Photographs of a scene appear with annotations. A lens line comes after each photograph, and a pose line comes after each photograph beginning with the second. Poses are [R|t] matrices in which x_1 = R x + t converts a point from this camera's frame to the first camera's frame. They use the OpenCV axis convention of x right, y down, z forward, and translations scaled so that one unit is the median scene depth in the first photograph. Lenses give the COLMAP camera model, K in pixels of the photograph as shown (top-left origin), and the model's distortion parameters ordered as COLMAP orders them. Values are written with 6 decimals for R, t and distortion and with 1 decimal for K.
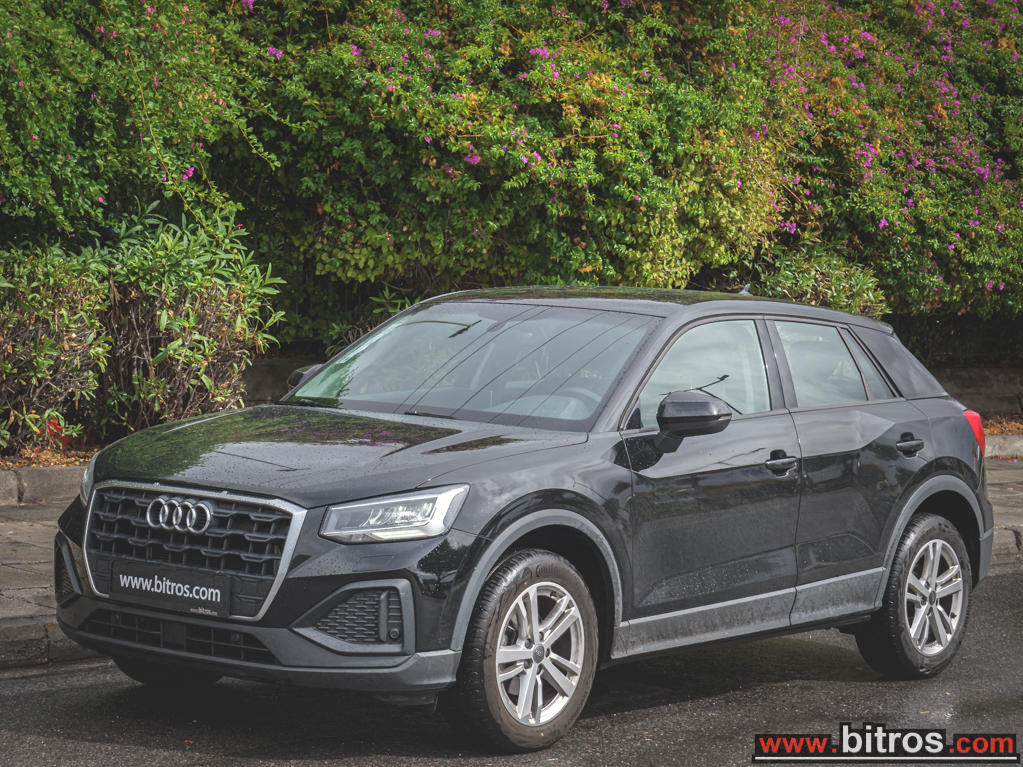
lens RADIAL K [[2594.7, 0, 511.5], [0, 2594.7, 383.5], [0, 0, 1]] dist [-0.028105, 0.540520]
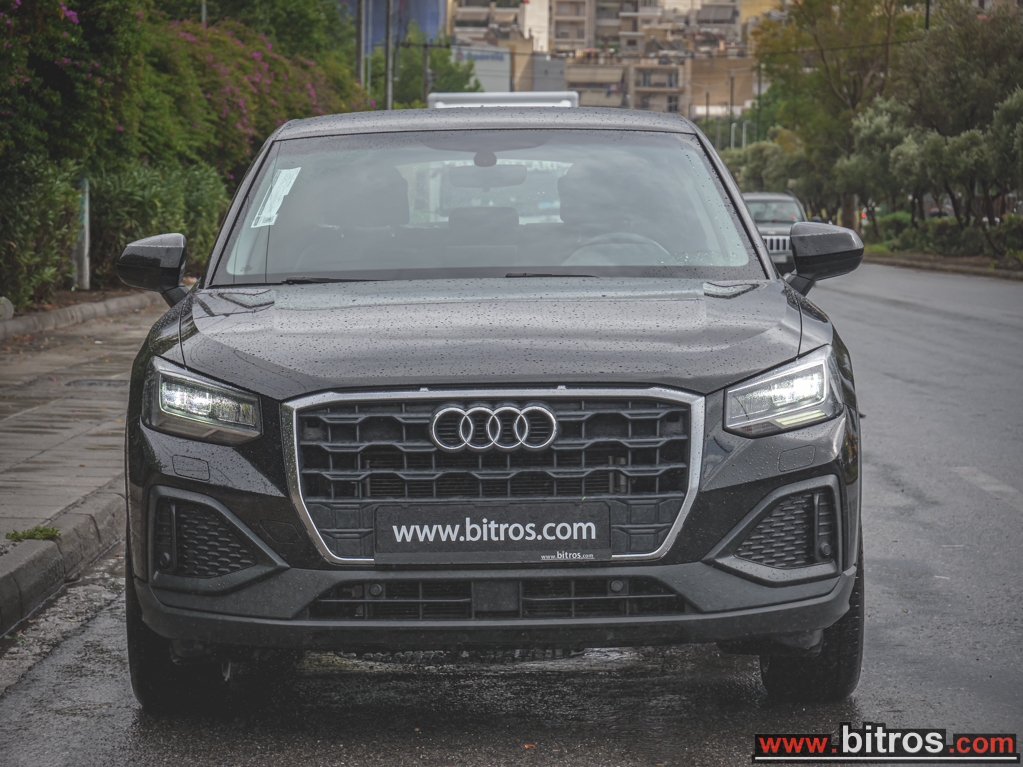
lens RADIAL K [[3577.7, 0, 511.5], [0, 3577.7, 383.5], [0, 0, 1]] dist [-0.113482, -0.674081]
pose [[0.789072, -0.088673, 0.607867, -0.704352], [0.078175, 0.995977, 0.043809, -0.002958], [-0.609306, 0.012951, 0.792829, 0.229969]]
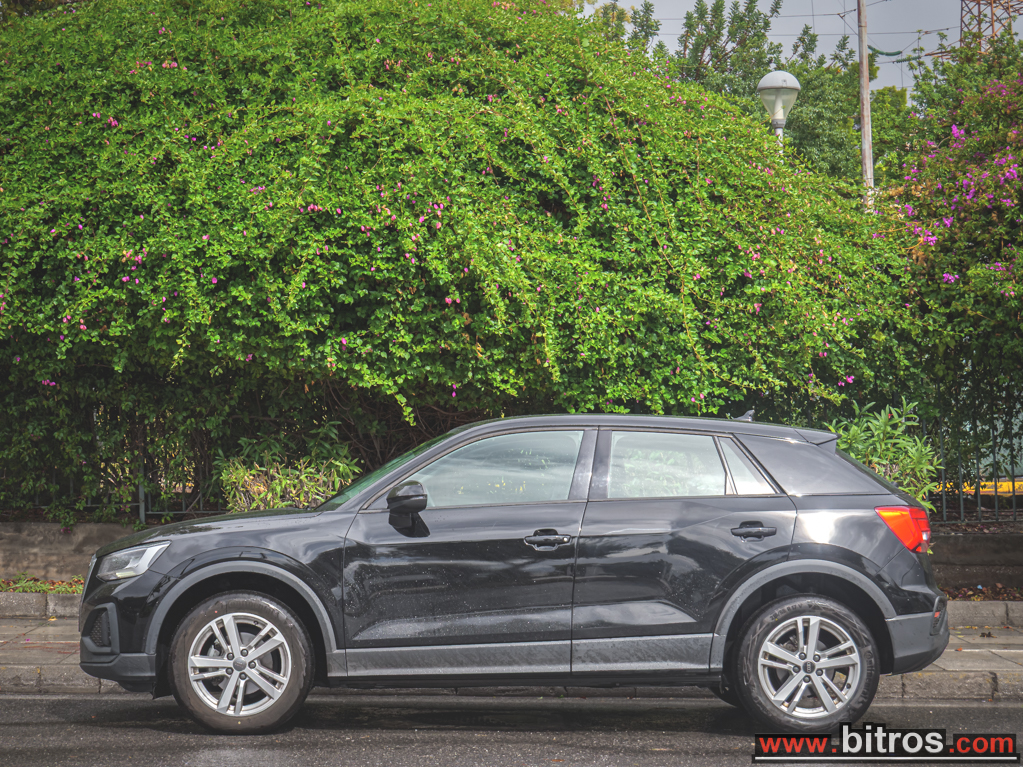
lens RADIAL K [[2088.3, 0, 511.5], [0, 2088.3, 383.5], [0, 0, 1]] dist [-0.022779, -0.081661]
pose [[0.645759, -0.090043, -0.758213, 0.983234], [-0.009509, 0.991997, -0.125905, 0.094657], [0.763482, 0.088515, 0.639735, 0.378442]]
